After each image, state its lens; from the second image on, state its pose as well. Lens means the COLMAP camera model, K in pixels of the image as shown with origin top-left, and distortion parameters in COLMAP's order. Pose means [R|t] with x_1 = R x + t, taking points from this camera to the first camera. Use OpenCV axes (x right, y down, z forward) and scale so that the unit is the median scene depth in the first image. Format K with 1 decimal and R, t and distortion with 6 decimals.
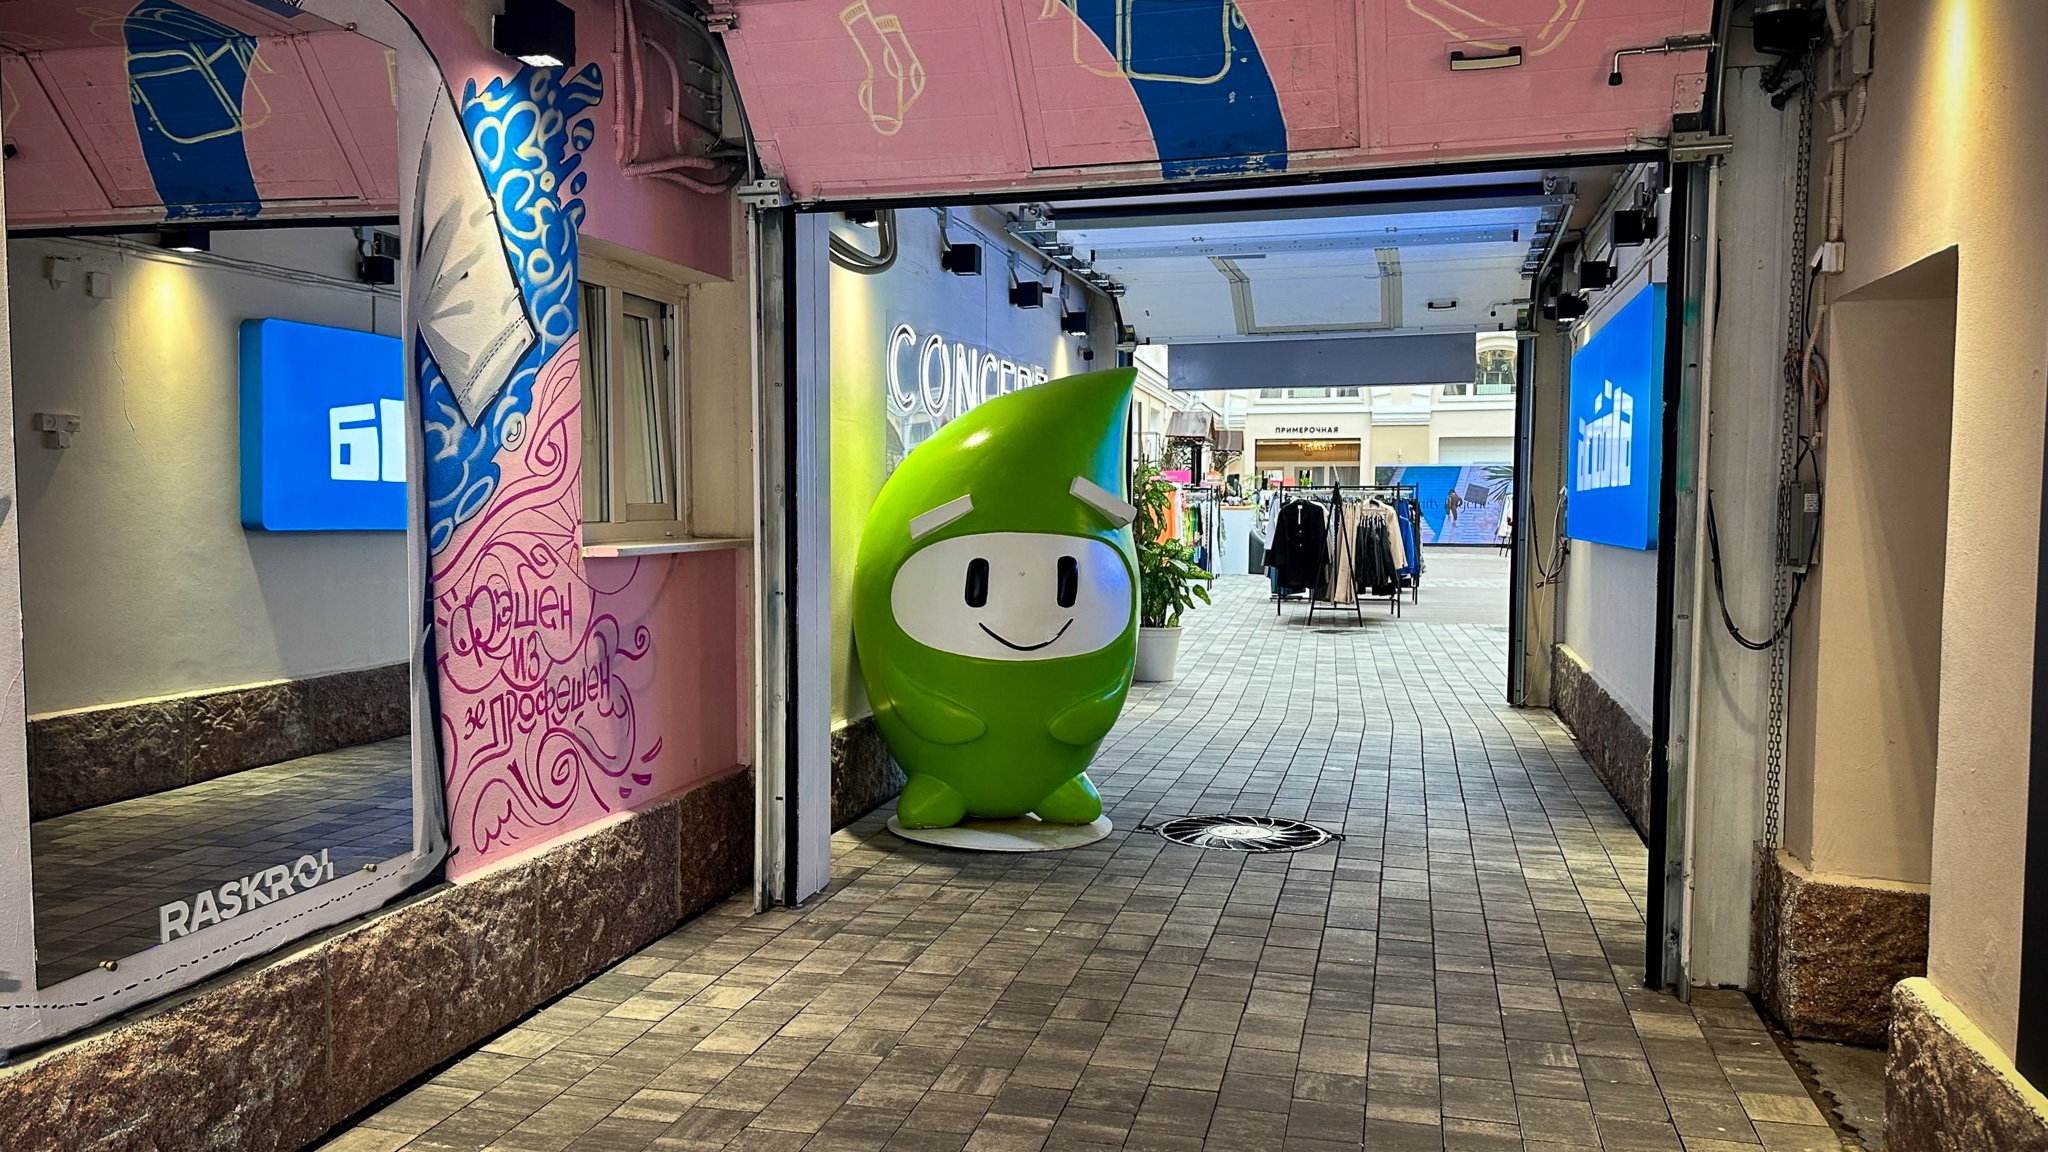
lens RADIAL K [[1450.5, 0, 1036.1], [0, 1450.5, 562.6], [0, 0, 1]] dist [0.166364, -0.228095]
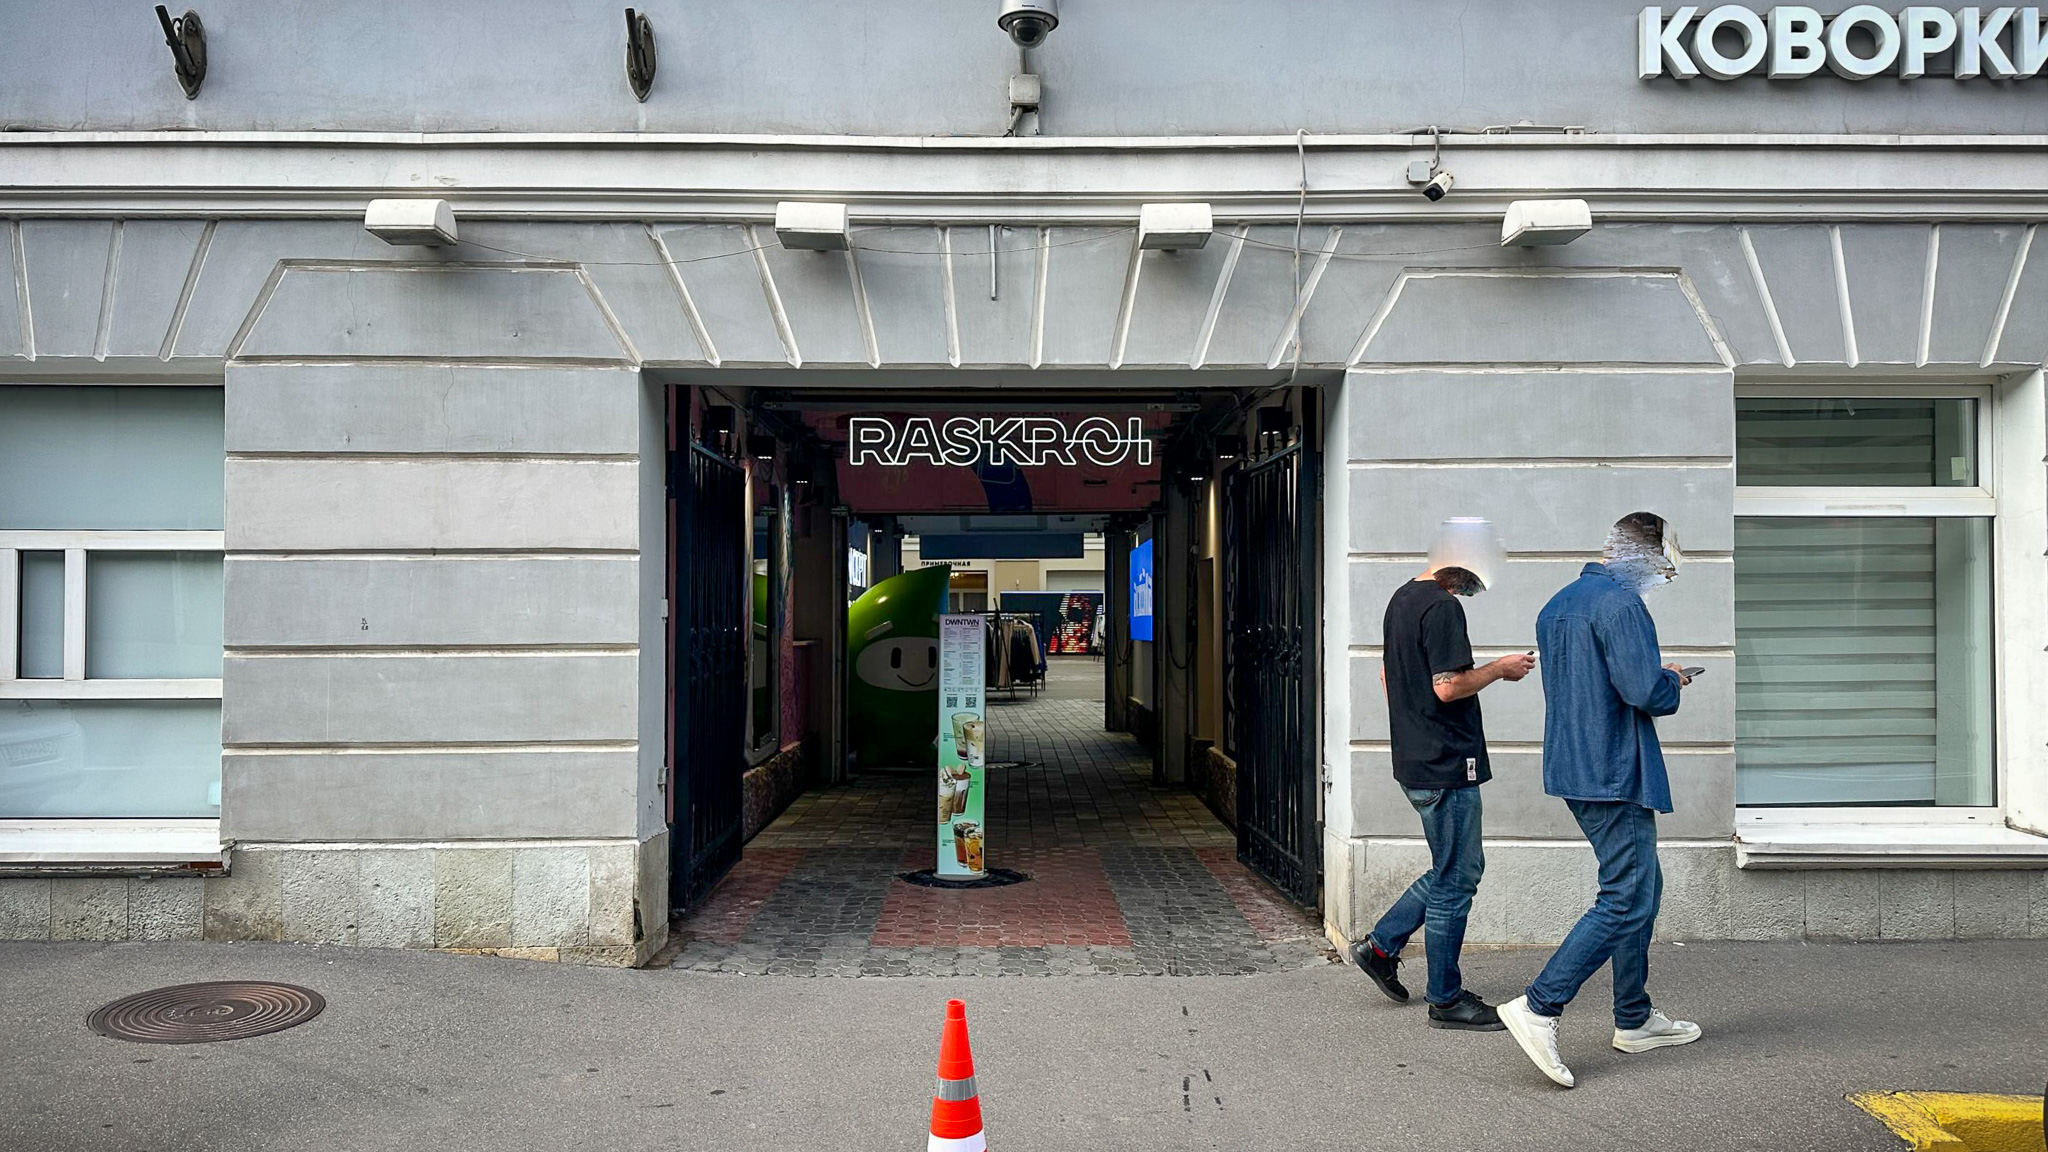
lens RADIAL K [[1450.5, 0, 1036.1], [0, 1450.5, 562.6], [0, 0, 1]] dist [0.166364, -0.228095]
pose [[0.963912, 0.000384, 0.266221, -0.256102], [0.021399, 0.996651, -0.078917, 0.028820], [-0.265360, 0.081766, 0.960676, -0.766640]]
